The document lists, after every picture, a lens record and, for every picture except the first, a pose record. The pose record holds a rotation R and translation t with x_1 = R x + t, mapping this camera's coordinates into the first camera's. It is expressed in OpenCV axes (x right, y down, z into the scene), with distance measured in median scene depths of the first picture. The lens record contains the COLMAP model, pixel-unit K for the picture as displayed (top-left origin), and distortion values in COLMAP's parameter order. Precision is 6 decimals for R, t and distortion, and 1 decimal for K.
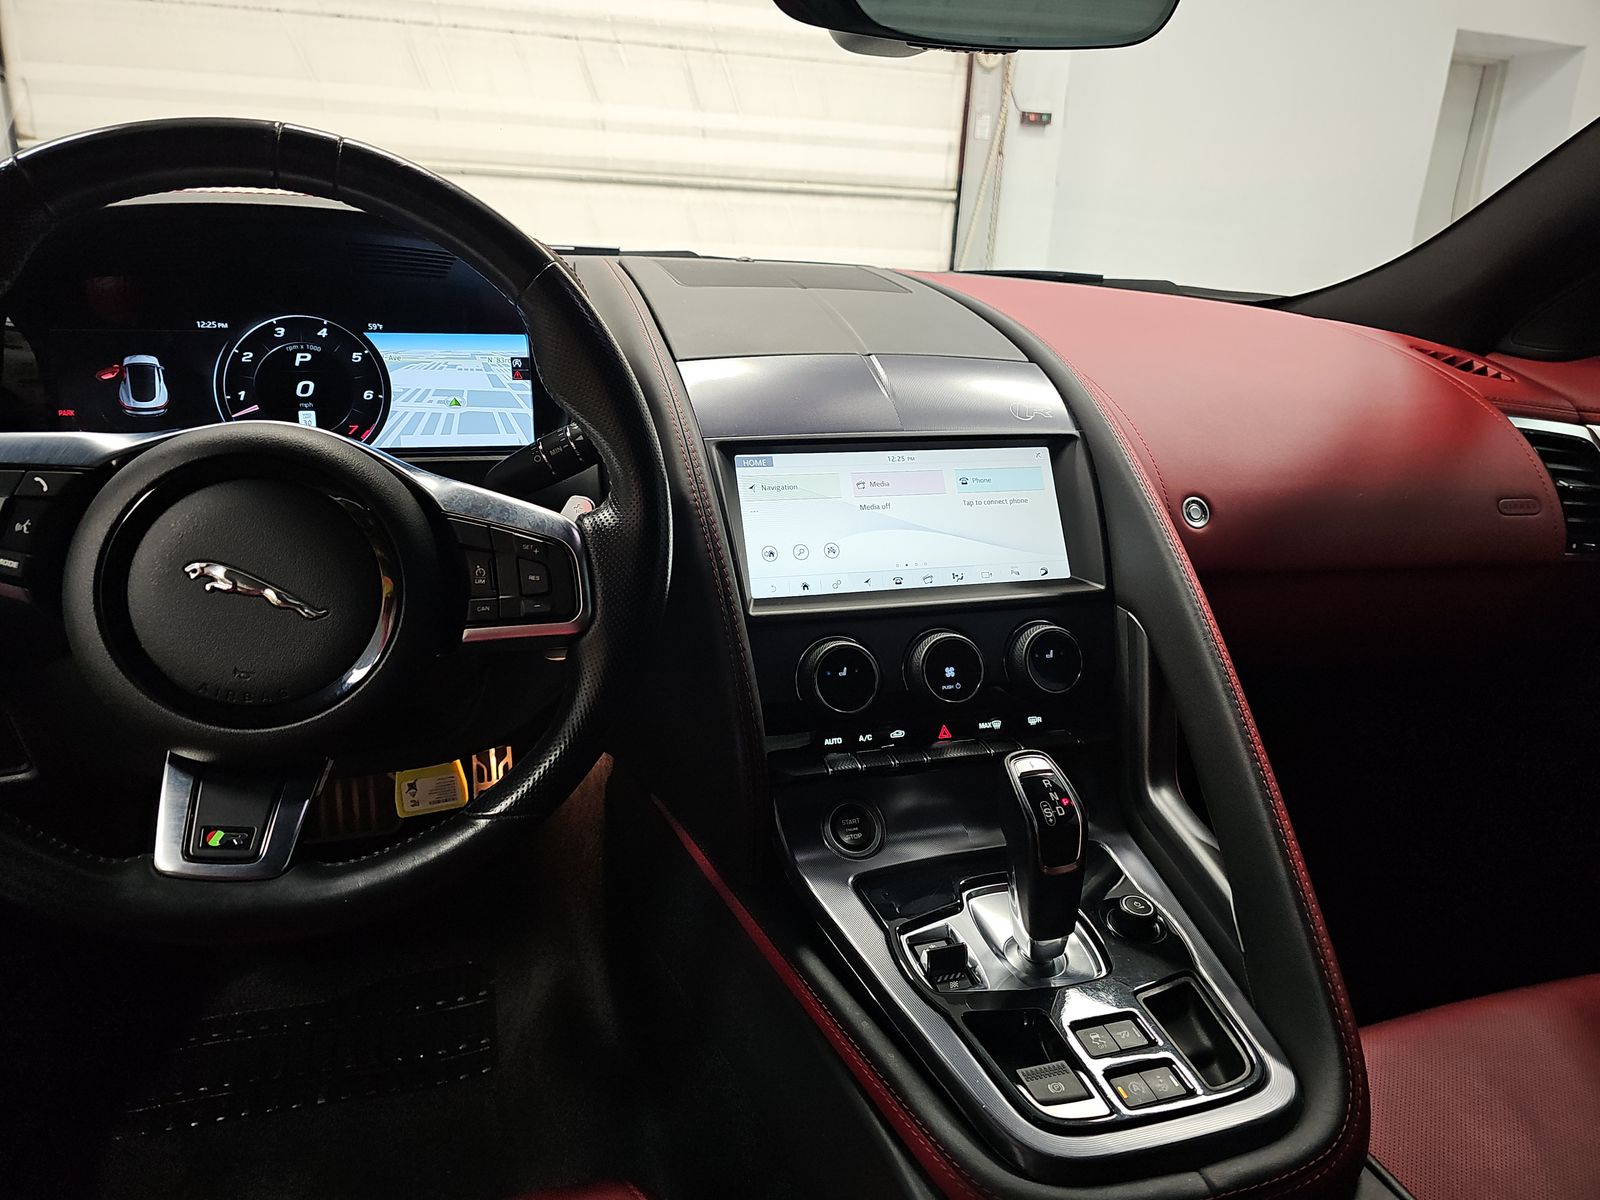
lens RADIAL K [[1057.1, 0, 798.8], [0, 1057.1, 625.8], [0, 0, 1]] dist [0.026550, -0.033316]
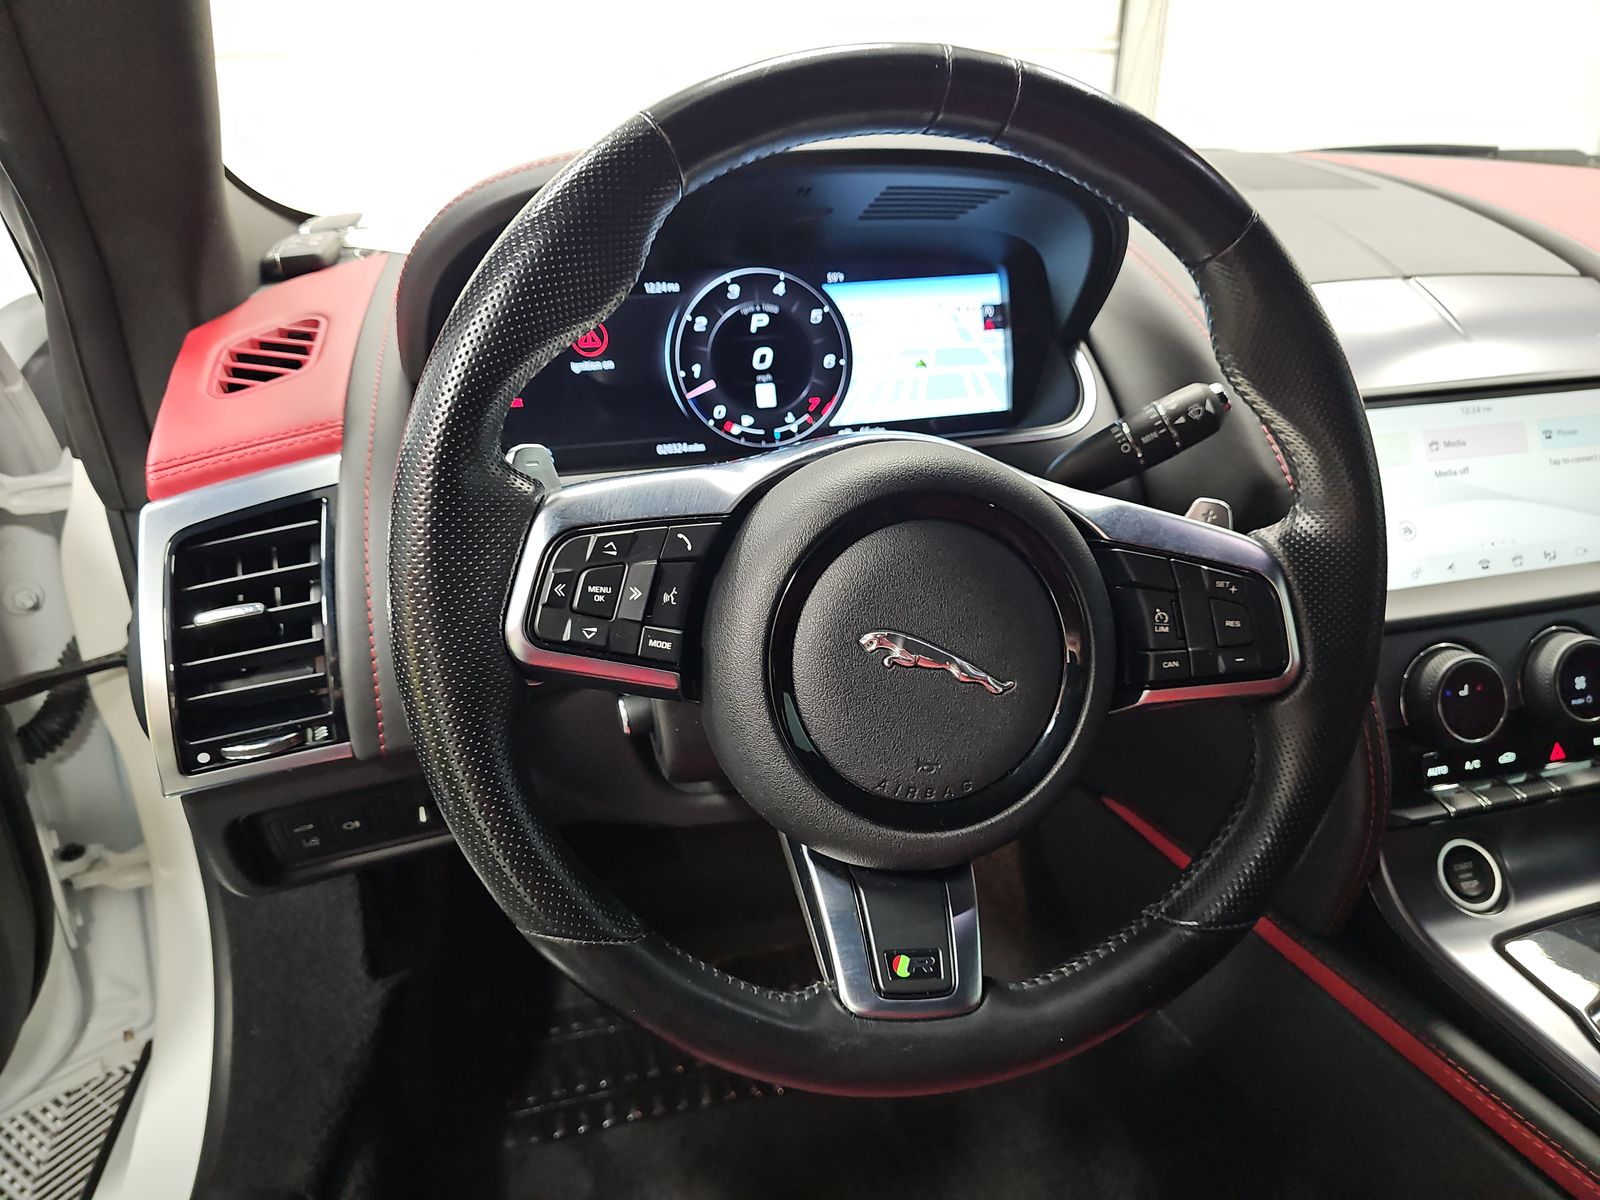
lens RADIAL K [[1057.1, 0, 787.9], [0, 1057.1, 609.7], [0, 0, 1]] dist [0.026550, -0.033316]
pose [[0.996651, -0.021577, -0.078872, -0.382537], [0.029165, 0.994919, 0.096360, -0.104247], [0.076392, -0.098337, 0.992217, 0.142245]]
